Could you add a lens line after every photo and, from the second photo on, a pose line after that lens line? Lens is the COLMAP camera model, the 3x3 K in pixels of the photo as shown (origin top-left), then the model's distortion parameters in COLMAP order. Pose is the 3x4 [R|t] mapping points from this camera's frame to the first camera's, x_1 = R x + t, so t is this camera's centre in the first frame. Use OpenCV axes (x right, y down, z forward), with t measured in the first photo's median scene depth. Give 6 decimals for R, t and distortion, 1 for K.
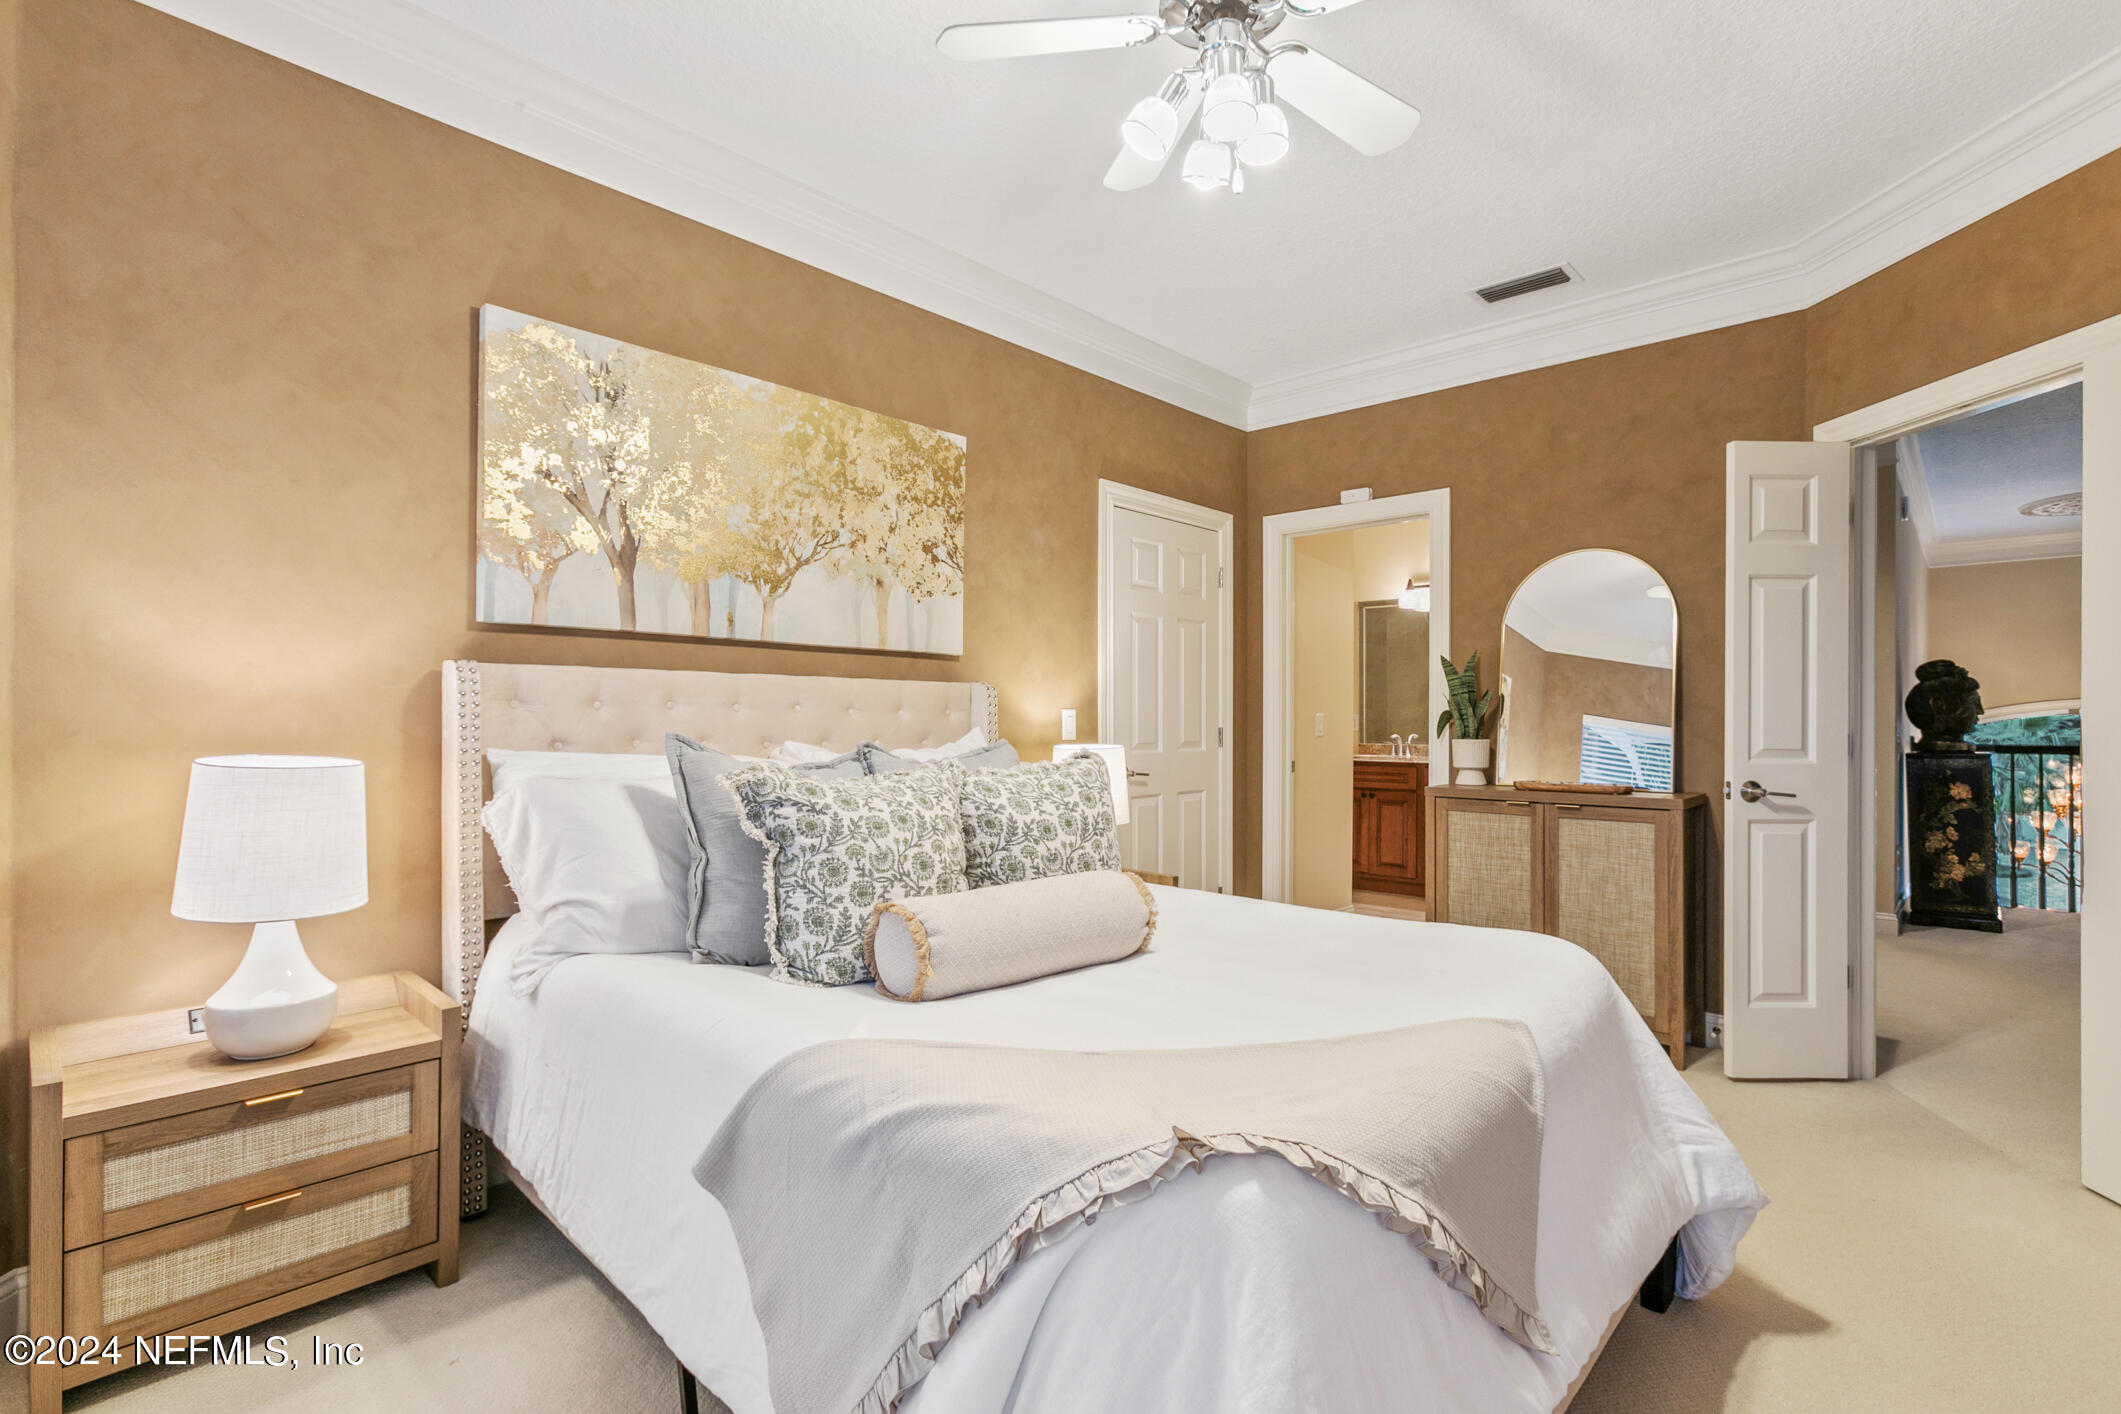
lens RADIAL K [[998.4, 0, 1060.5], [0, 998.4, 707.0], [0, 0, 1]] dist [-0.002781, 0.007299]
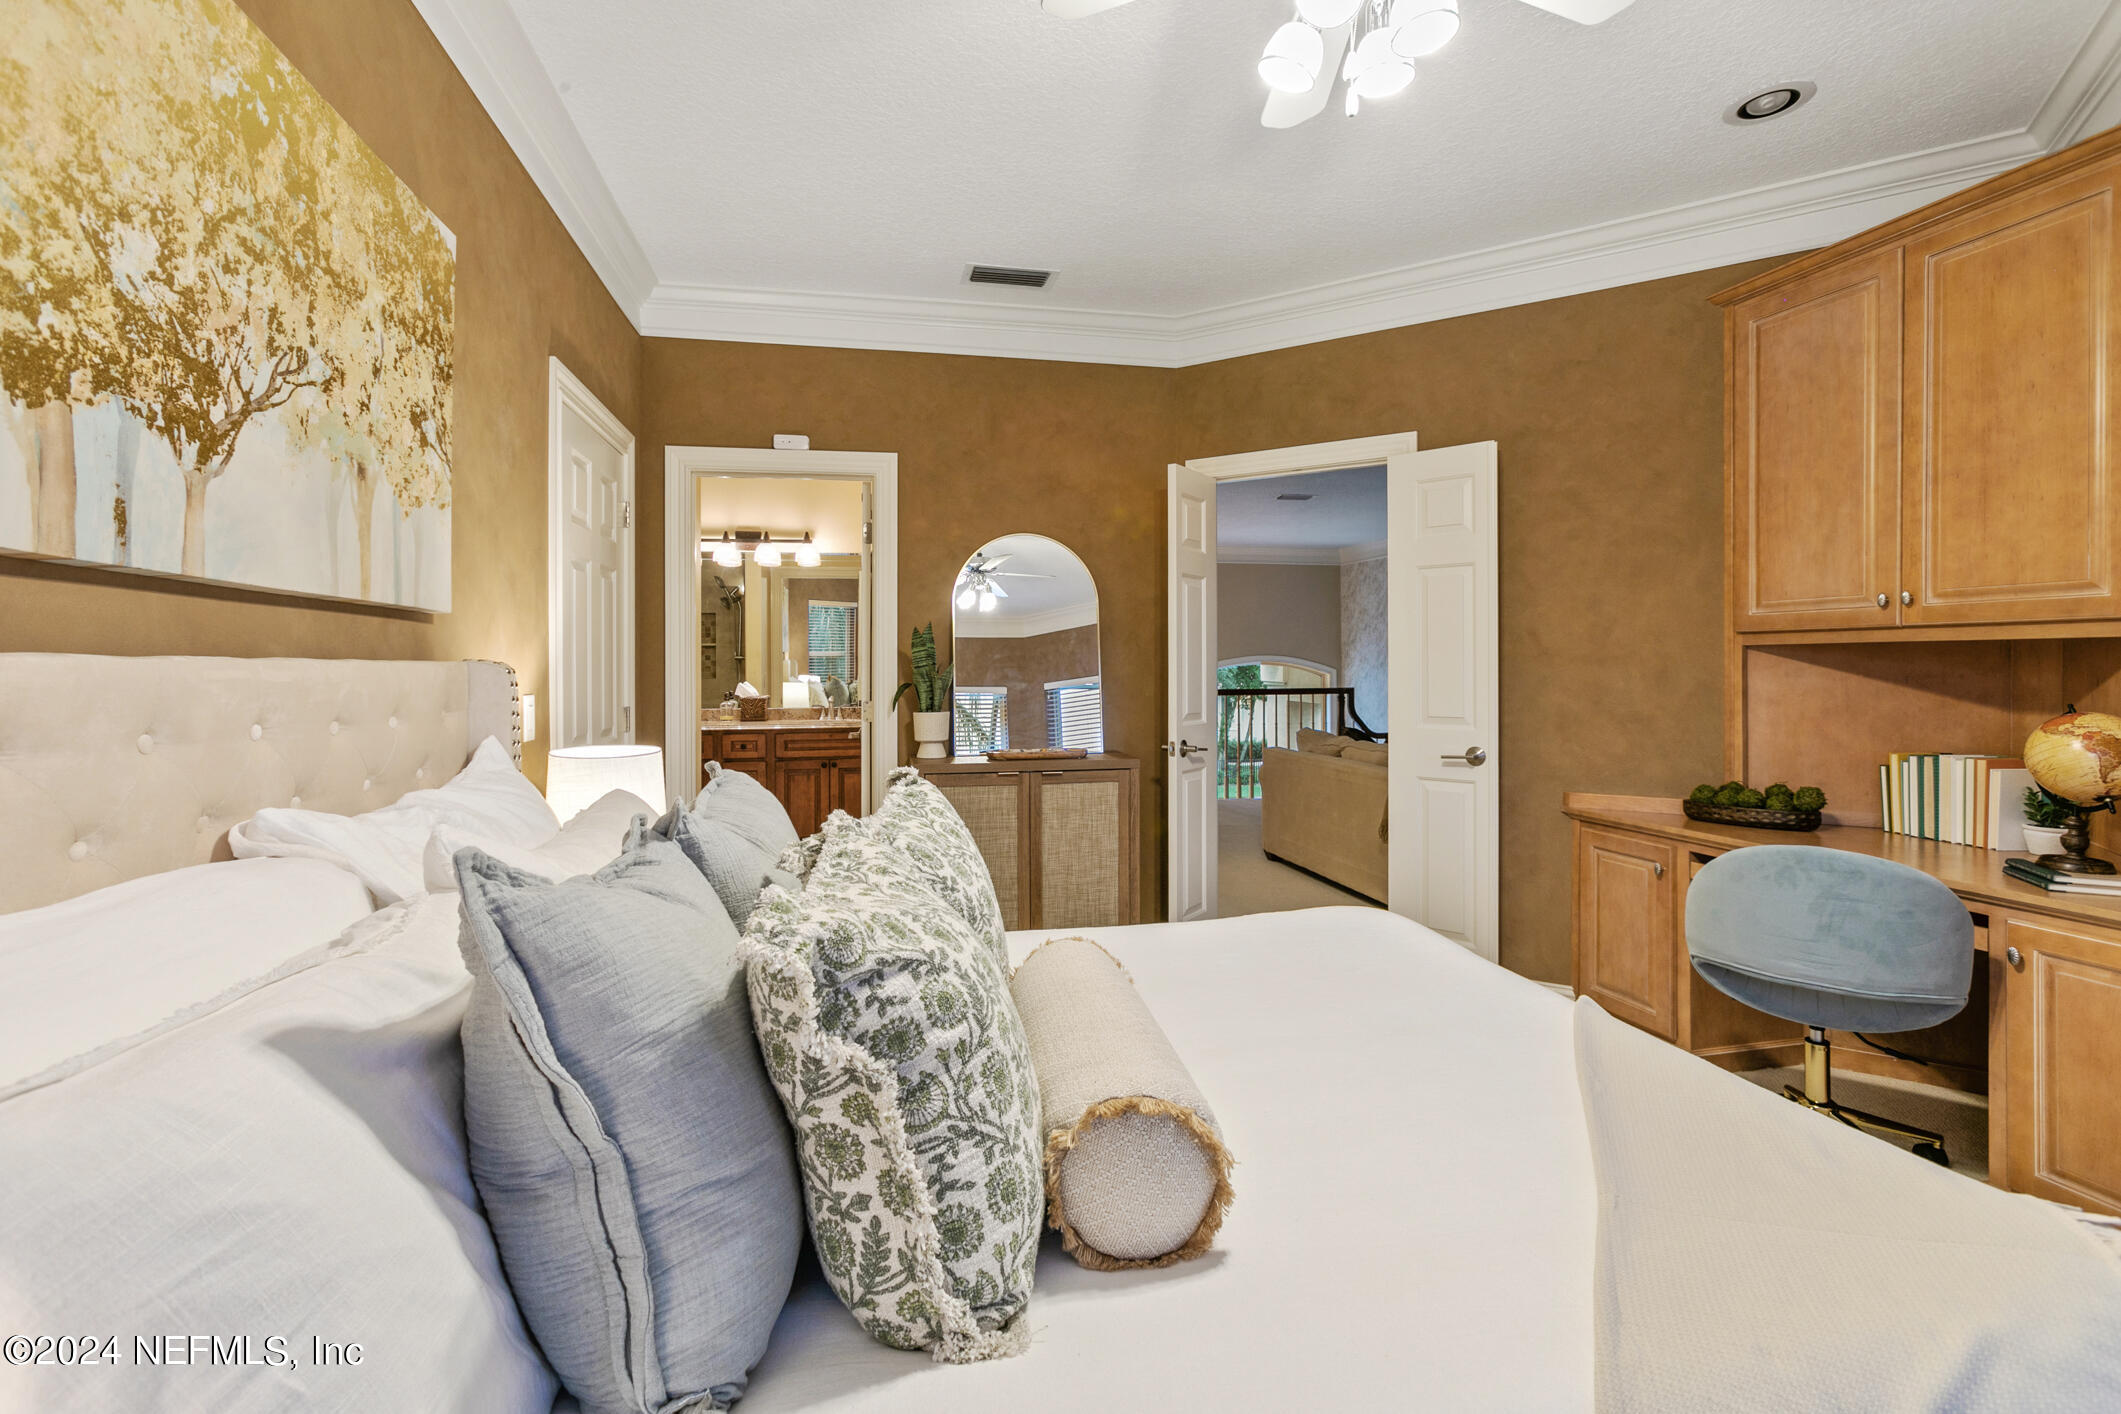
lens RADIAL K [[969.0, 0, 1042.8], [0, 969.0, 658.1], [0, 0, 1]] dist [-0.033426, 0.032777]
pose [[0.582034, -0.002336, 0.813161, -0.384957], [-0.001782, 0.999990, 0.004148, -0.032078], [-0.813162, -0.003864, 0.582024, 0.439633]]
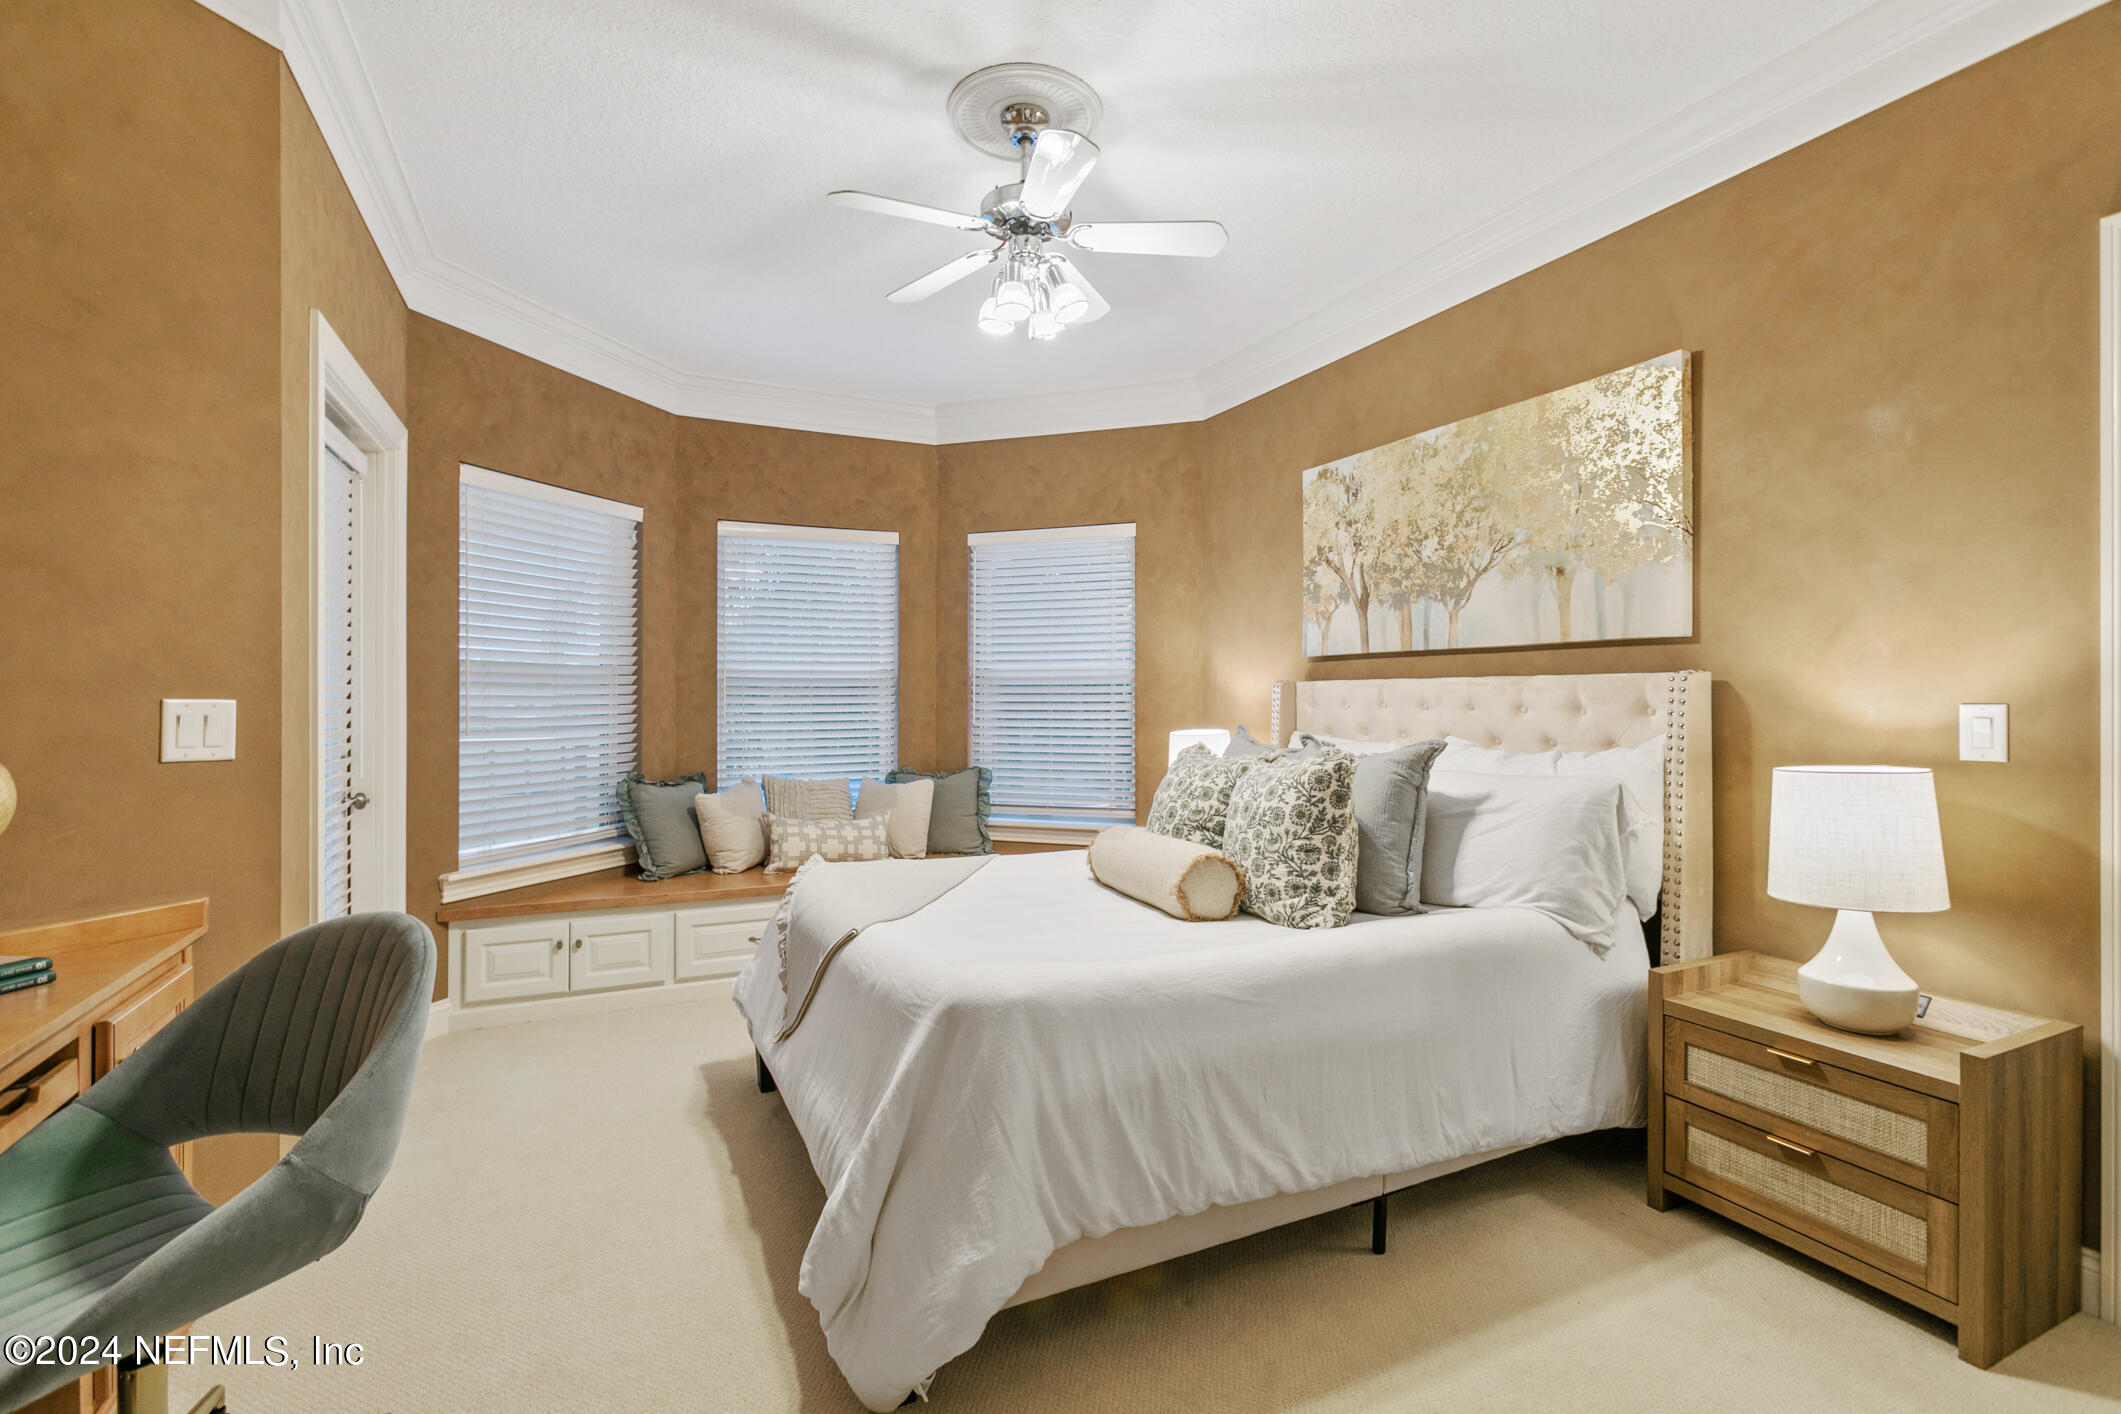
lens RADIAL K [[956.0, 0, 1046.8], [0, 956.0, 683.8], [0, 0, 1]] dist [0.009529, 0.000951]
pose [[-0.366892, -0.021992, -0.930004, 0.837874], [0.009297, 0.999584, -0.027305, 0.000384], [0.930217, -0.018665, -0.366535, 0.897101]]
